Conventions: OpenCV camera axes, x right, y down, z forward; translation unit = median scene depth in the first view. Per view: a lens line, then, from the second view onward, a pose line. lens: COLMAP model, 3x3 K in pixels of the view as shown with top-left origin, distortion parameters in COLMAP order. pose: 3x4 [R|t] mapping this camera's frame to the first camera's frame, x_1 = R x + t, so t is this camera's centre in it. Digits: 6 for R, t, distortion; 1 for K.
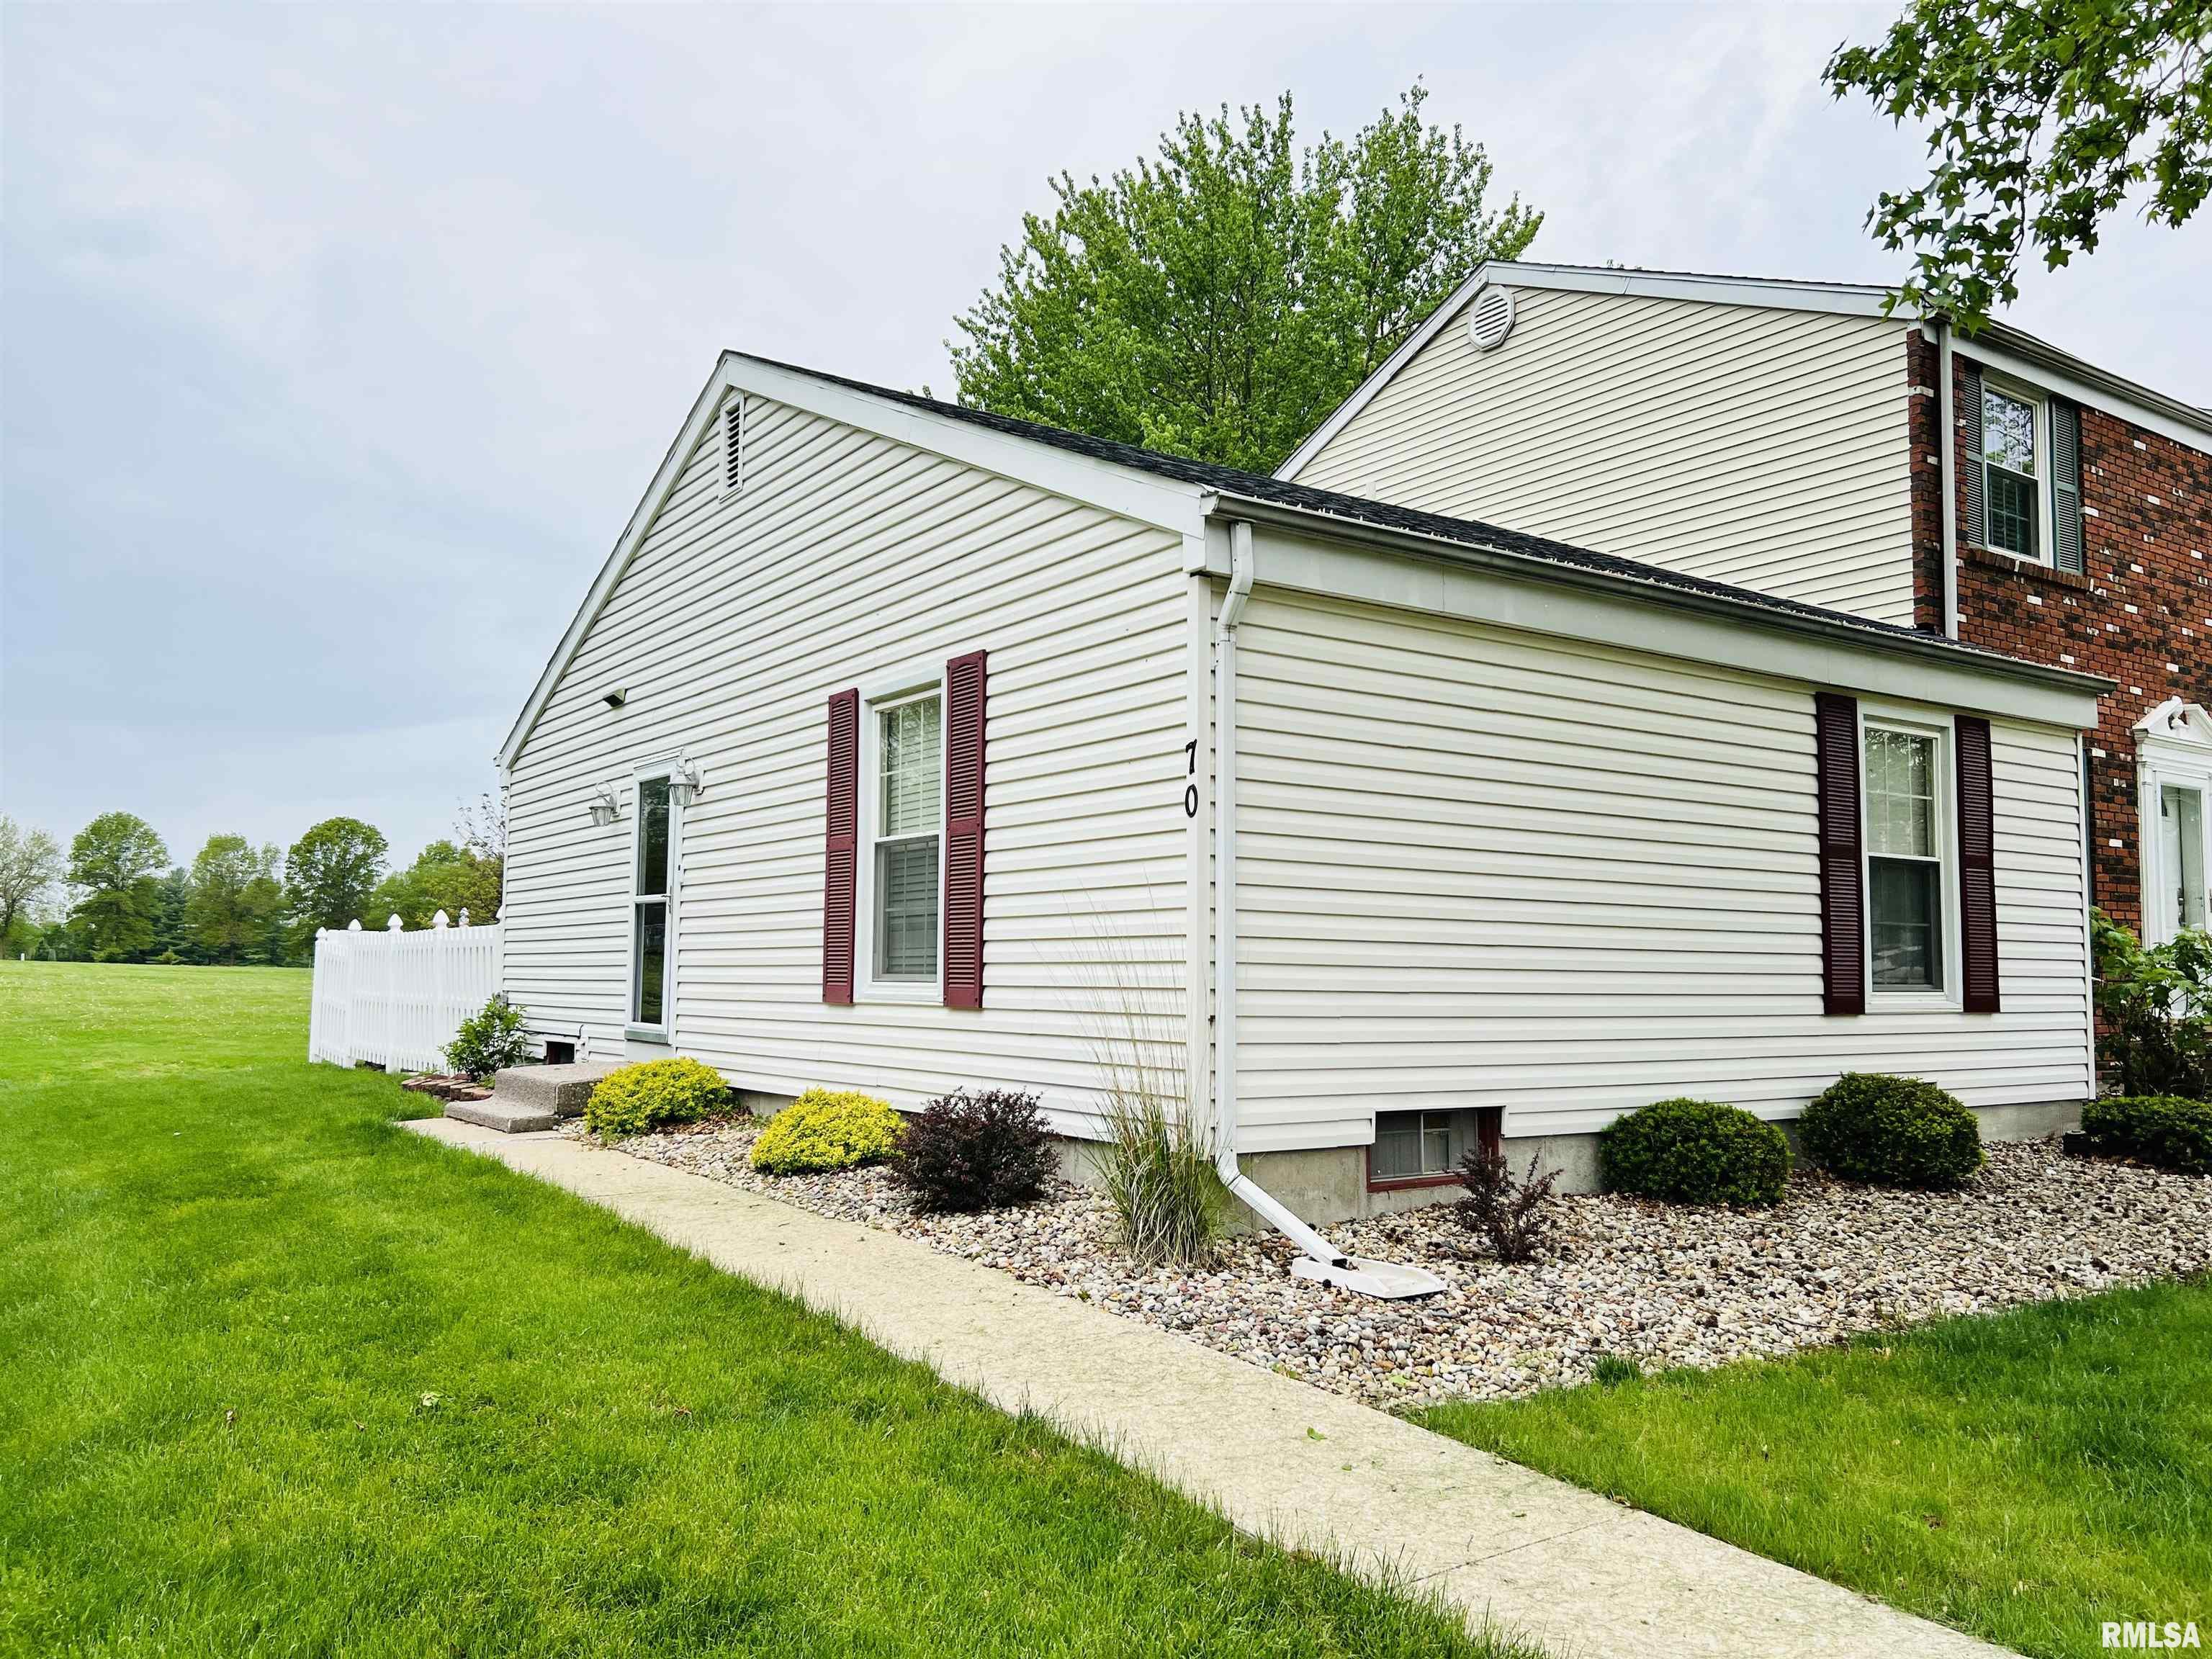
lens RADIAL K [[1690.5, 0, 1102.5], [0, 1690.5, 822.6], [0, 0, 1]] dist [0.004802, 0.001036]
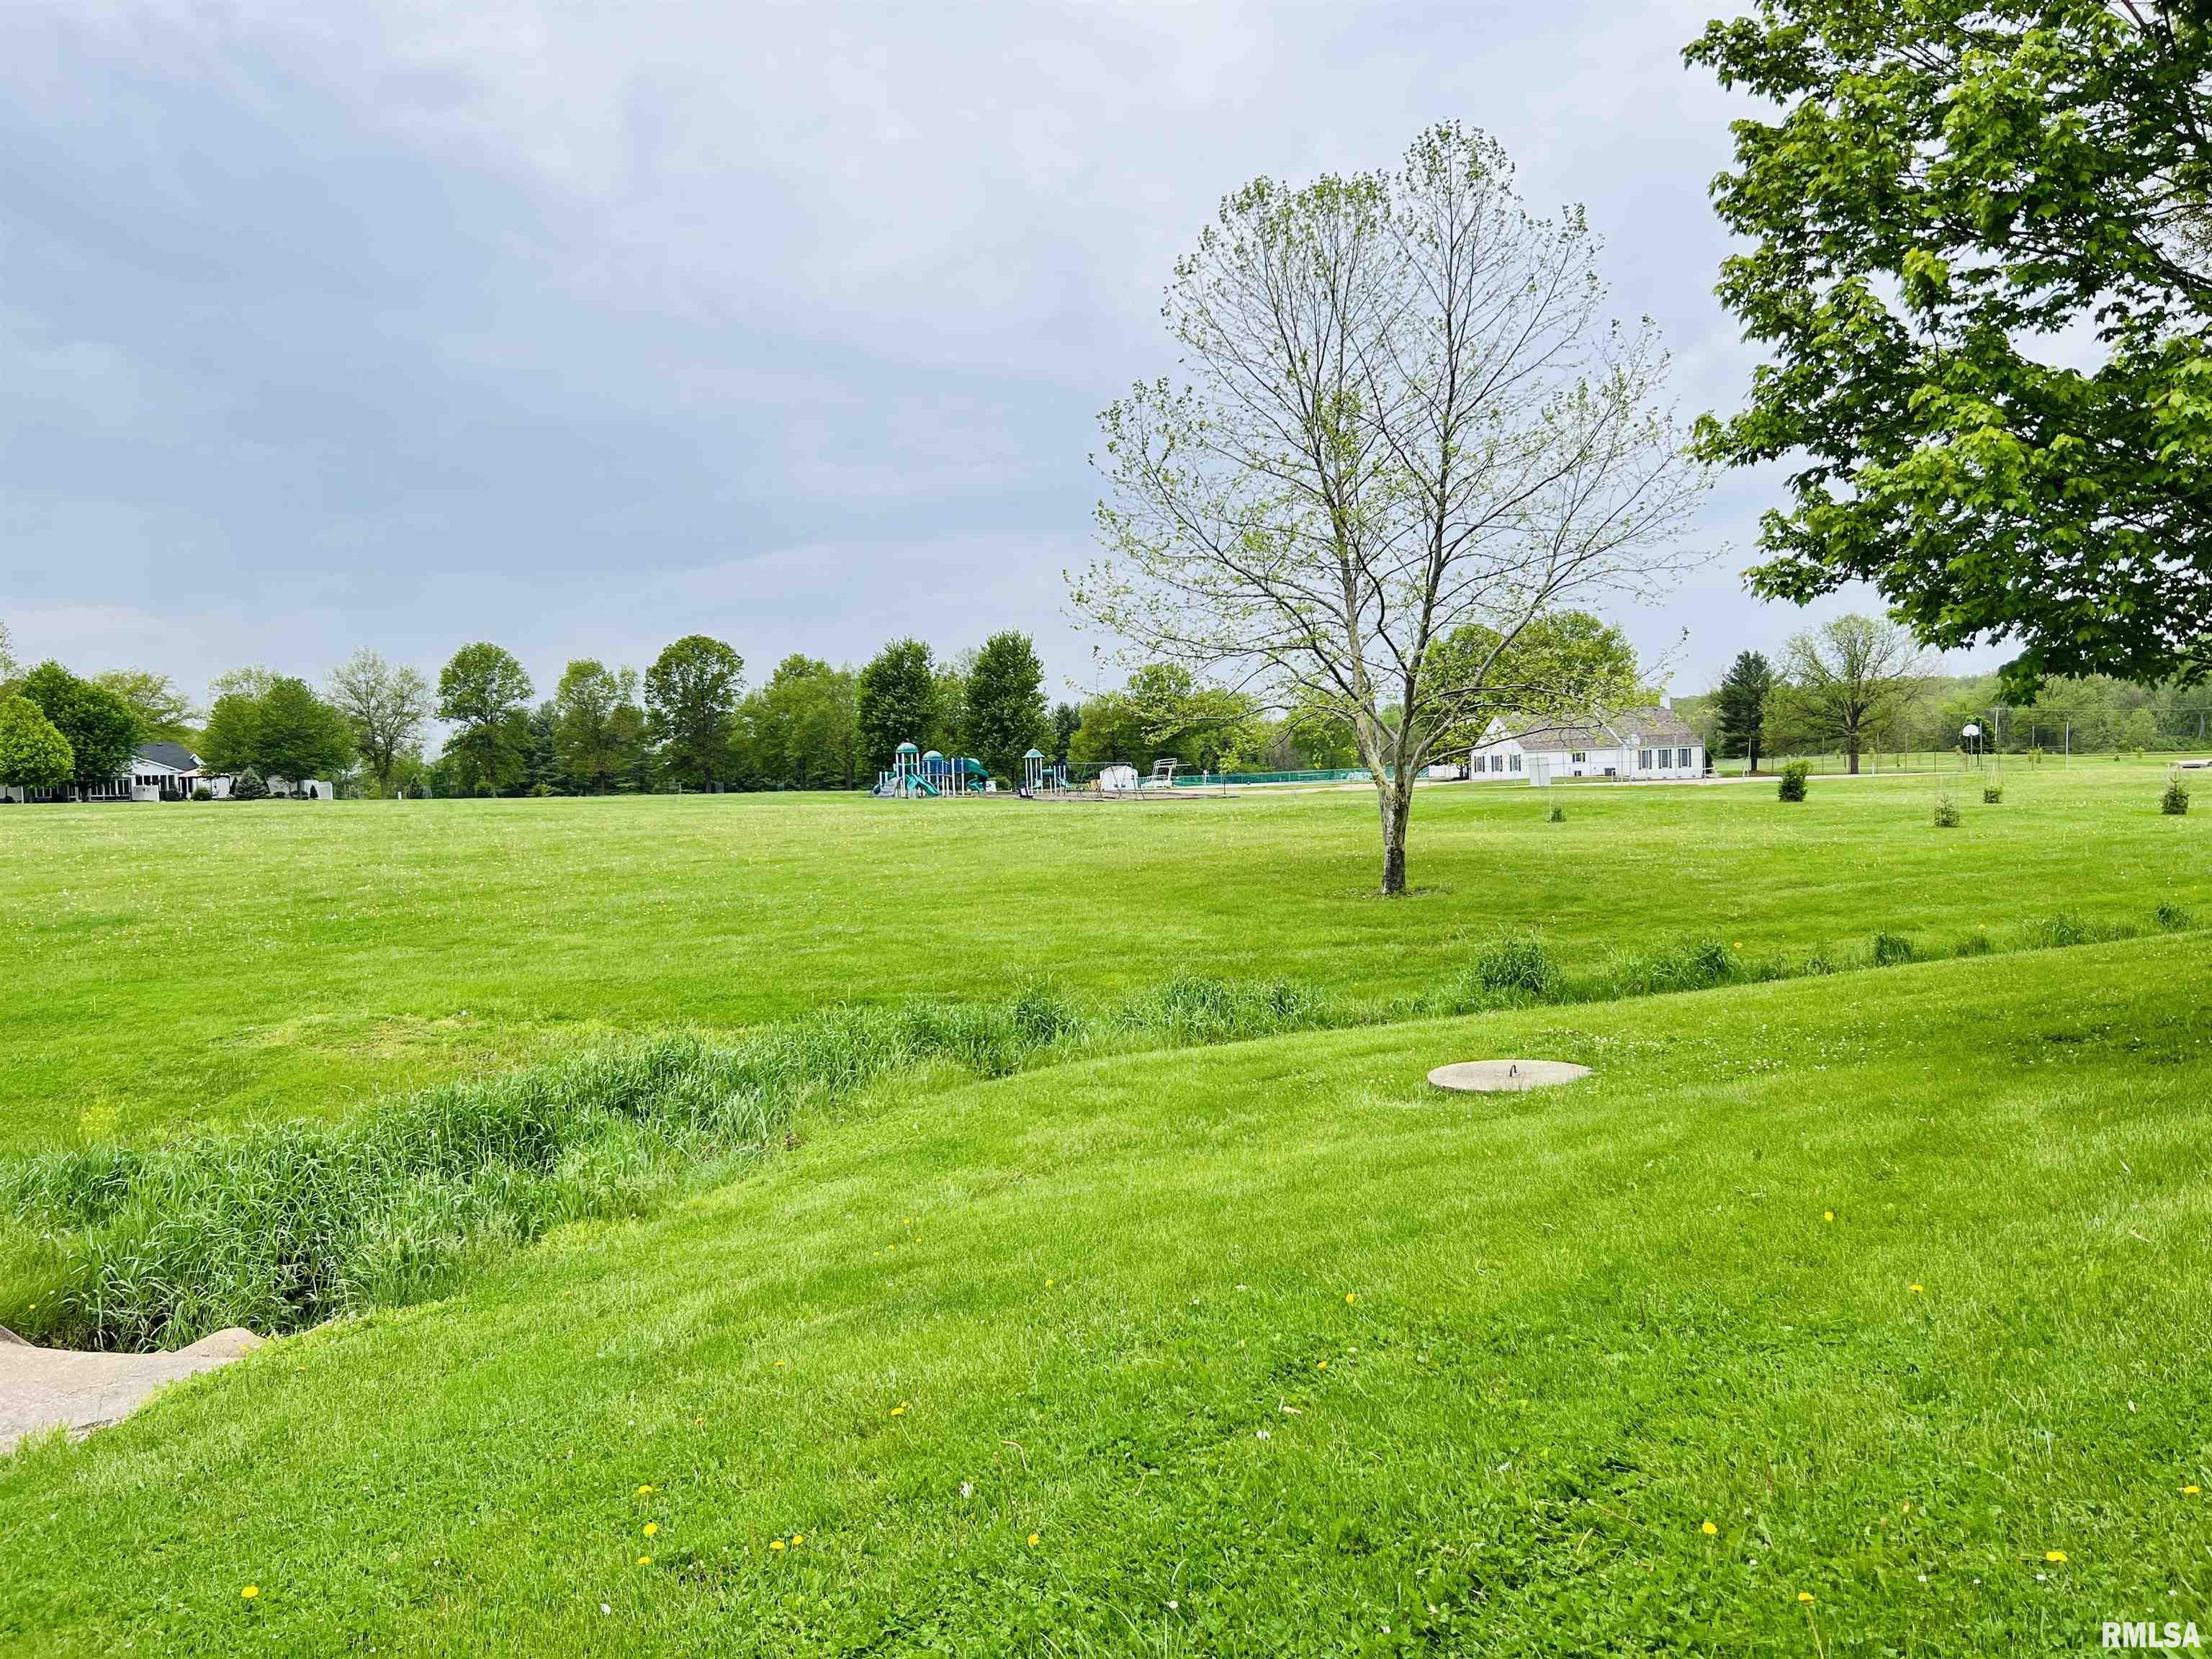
lens RADIAL K [[1690.5, 0, 1110.0], [0, 1690.5, 834.2], [0, 0, 1]] dist [0.004802, 0.001036]
pose [[0.981878, -0.035946, -0.186071, -0.048380], [0.058861, 0.991132, 0.119134, 0.008017], [0.180139, -0.127928, 0.975287, 0.102427]]
